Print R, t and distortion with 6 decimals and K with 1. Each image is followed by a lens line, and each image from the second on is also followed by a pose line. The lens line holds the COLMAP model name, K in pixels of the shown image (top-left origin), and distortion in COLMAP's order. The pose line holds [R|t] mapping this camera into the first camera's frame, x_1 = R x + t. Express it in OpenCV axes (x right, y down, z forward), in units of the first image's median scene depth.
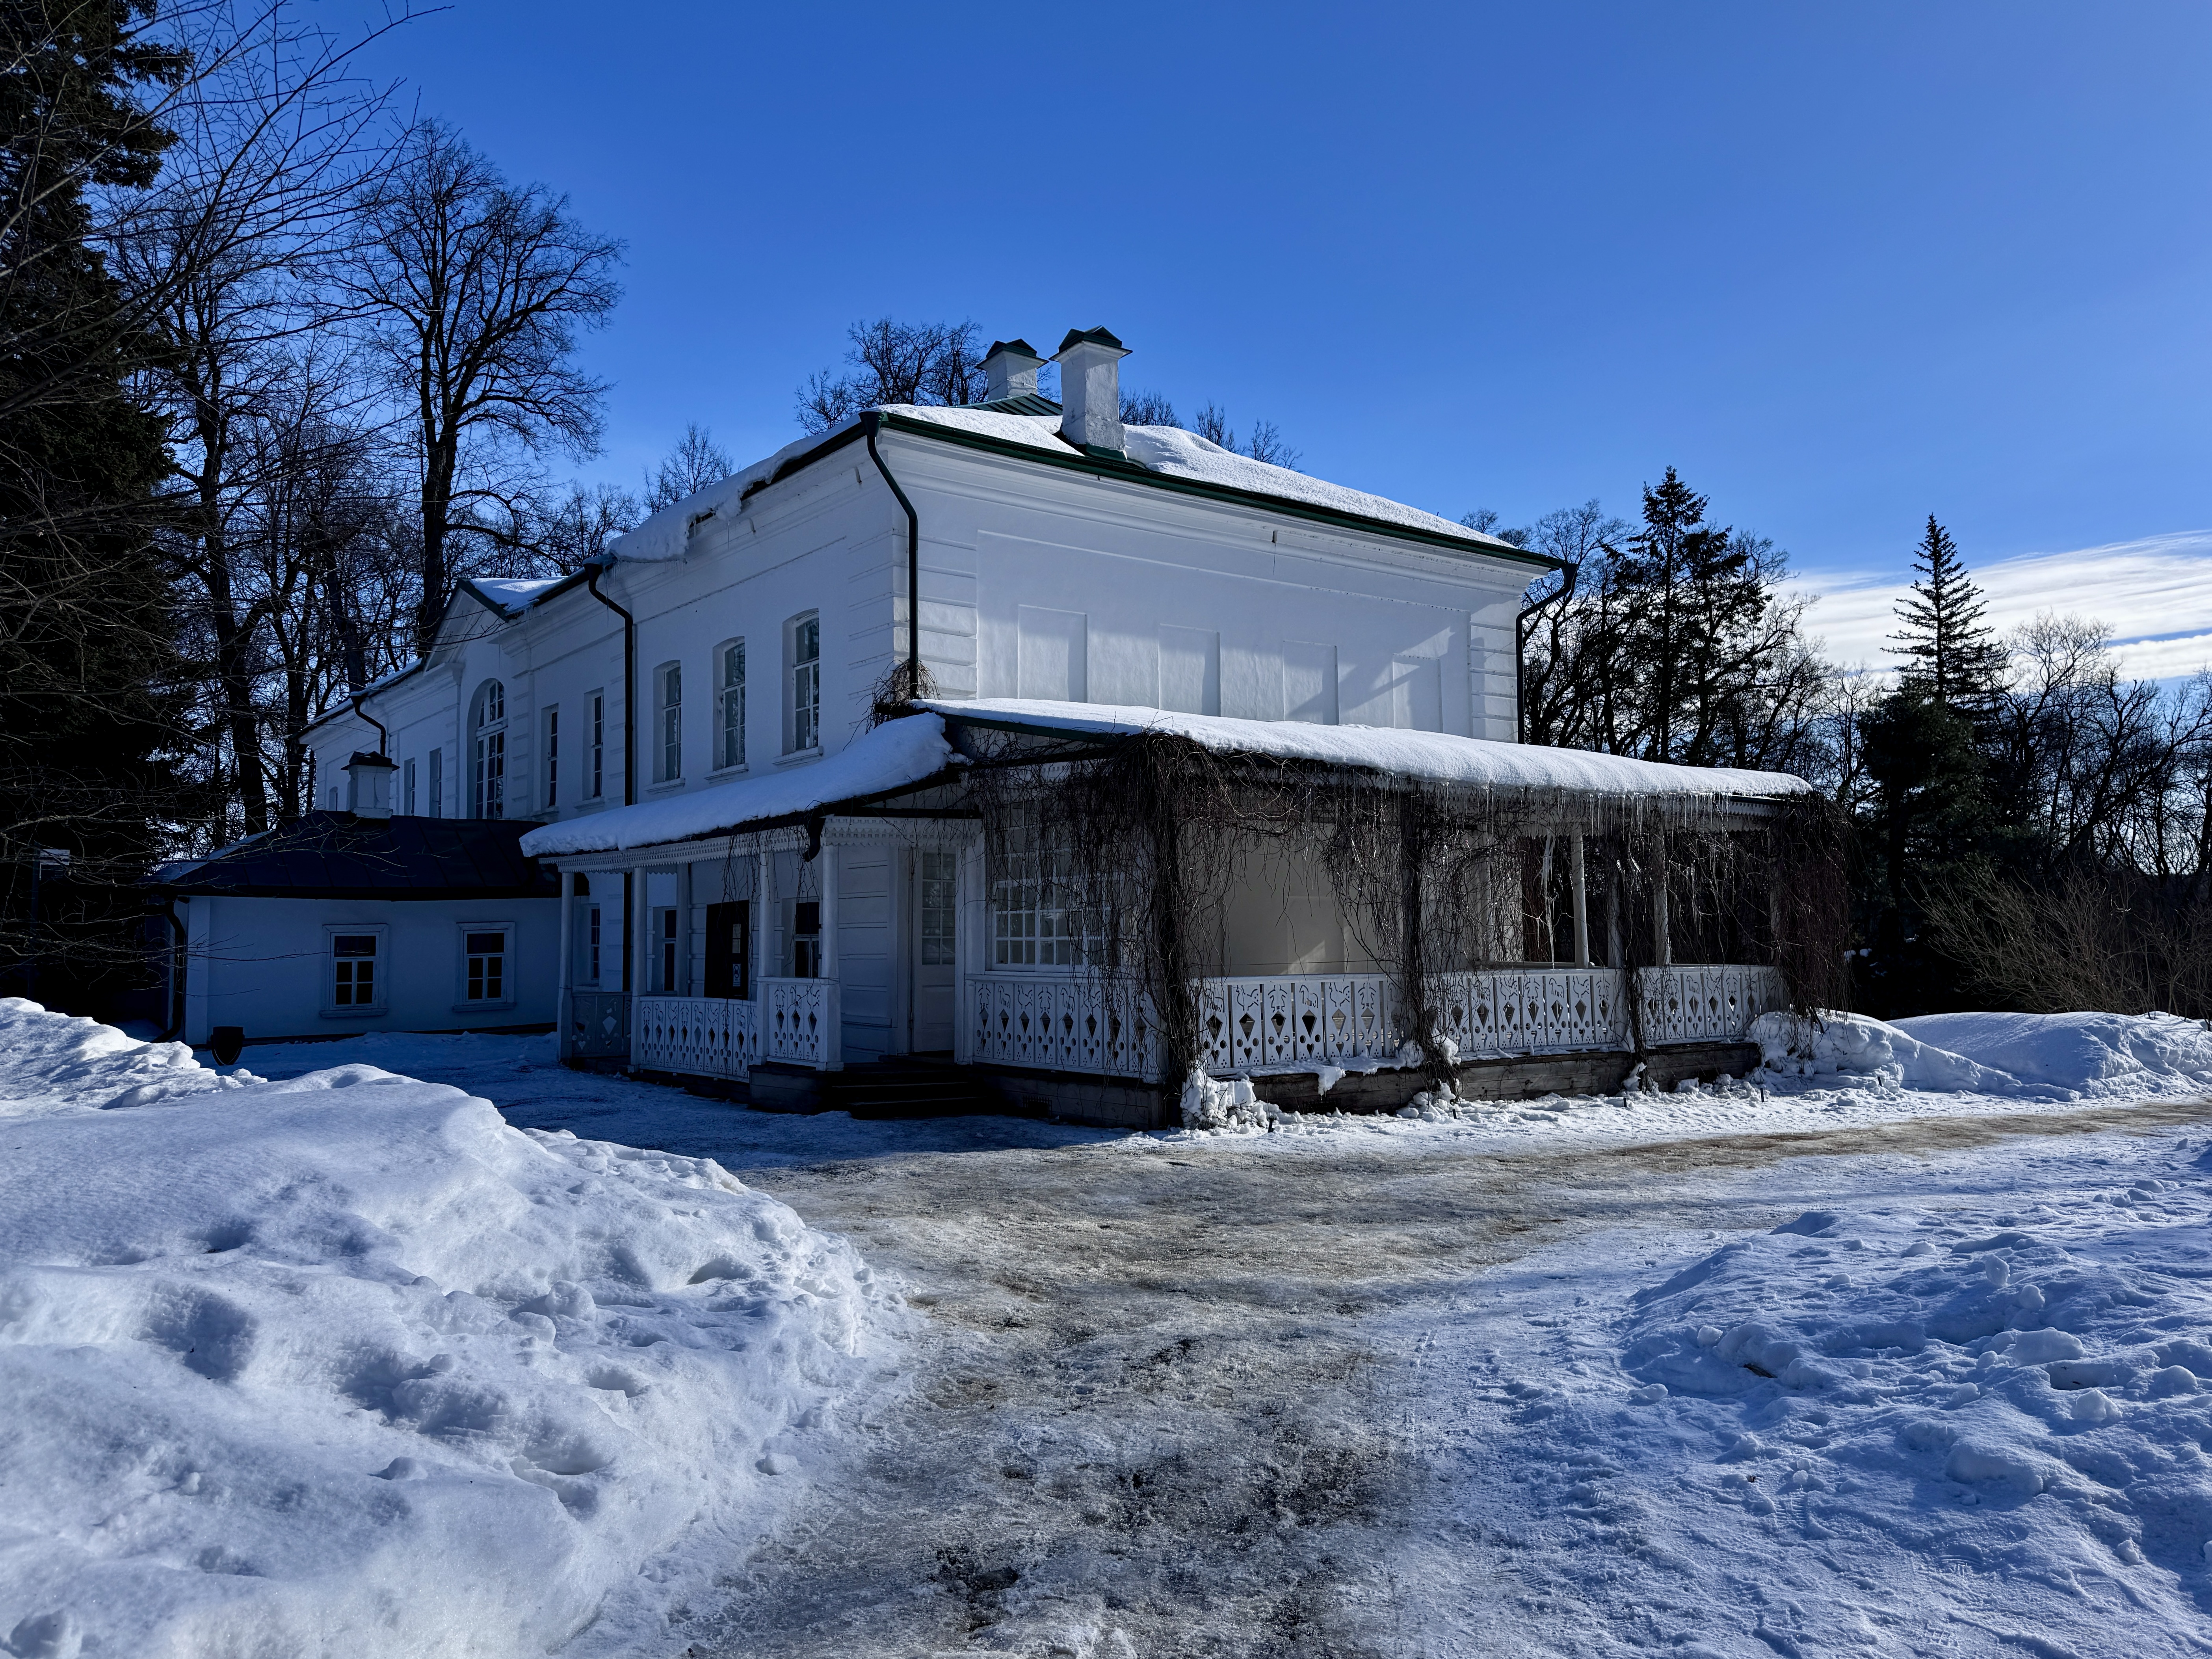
lens RADIAL K [[1605.5, 0, 1115.4], [0, 1605.5, 806.2], [0, 0, 1]] dist [0.024392, 0.000207]
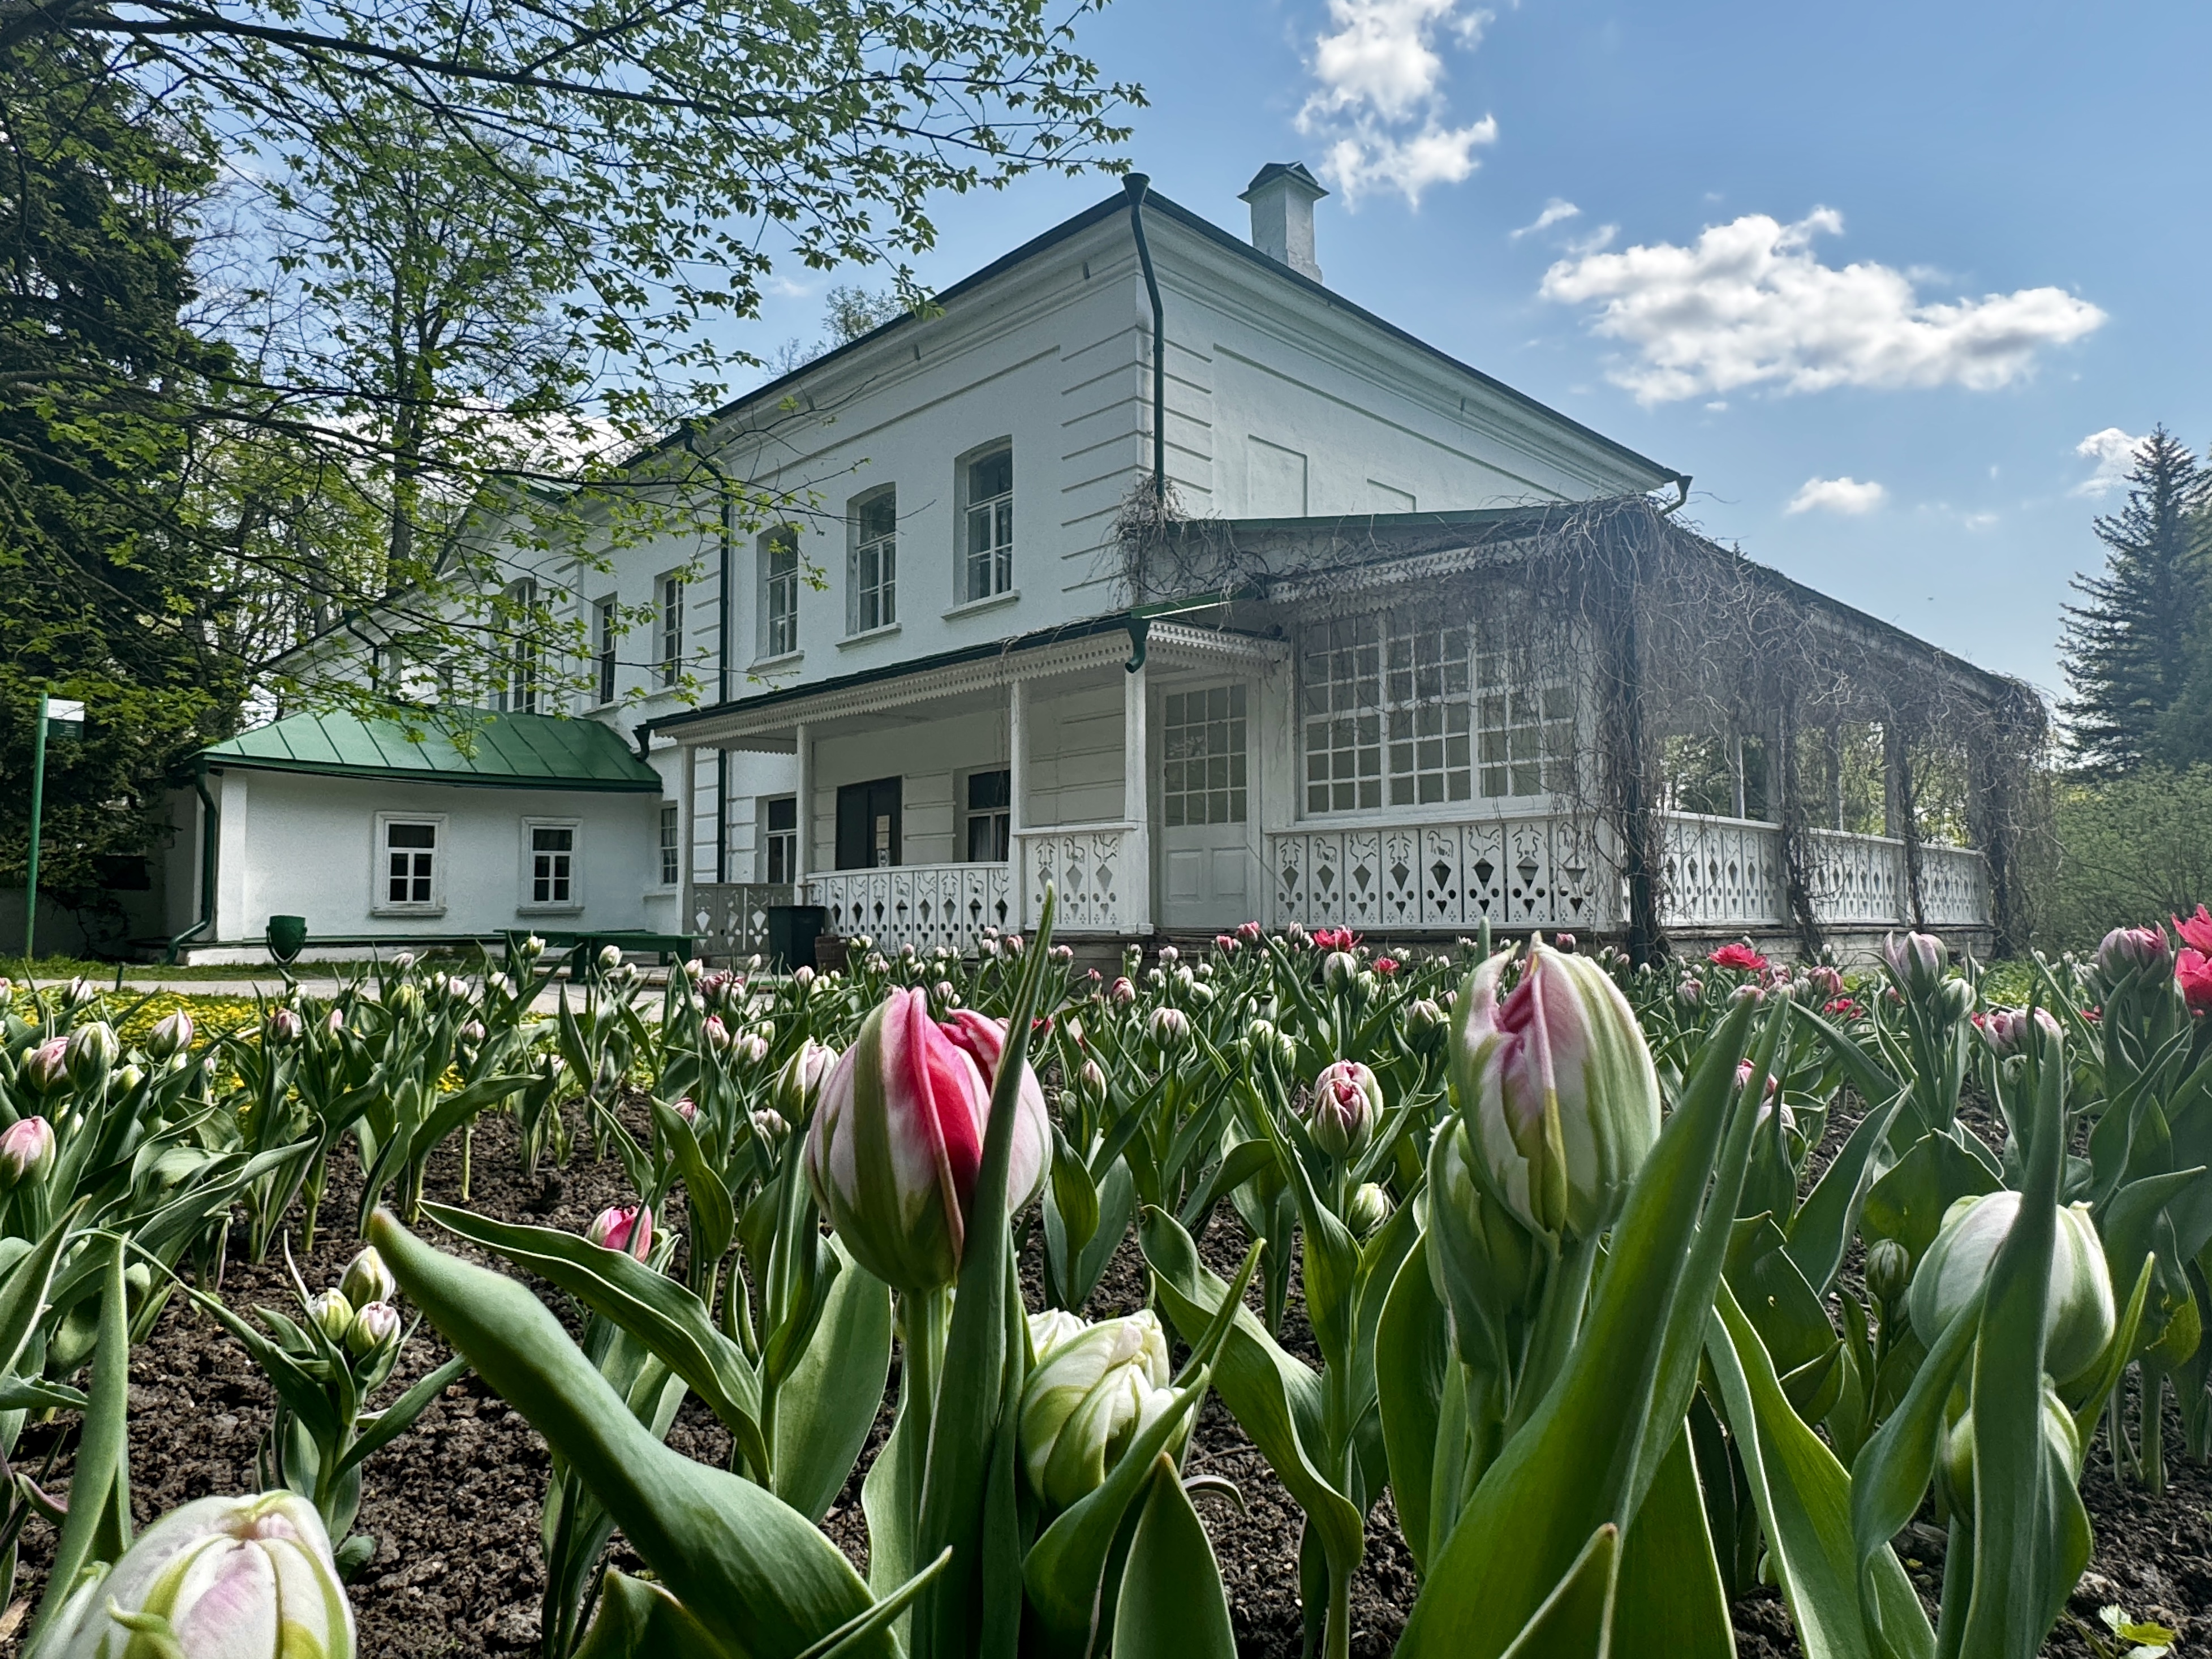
lens RADIAL K [[1331.5, 0, 1117.0], [0, 1331.5, 836.4], [0, 0, 1]] dist [0.002832, 0.000547]
pose [[0.990222, 0.009106, 0.139205, -0.183024], [-0.011946, 0.999737, 0.019580, 0.065484], [-0.138990, -0.021052, 0.990070, 0.214876]]
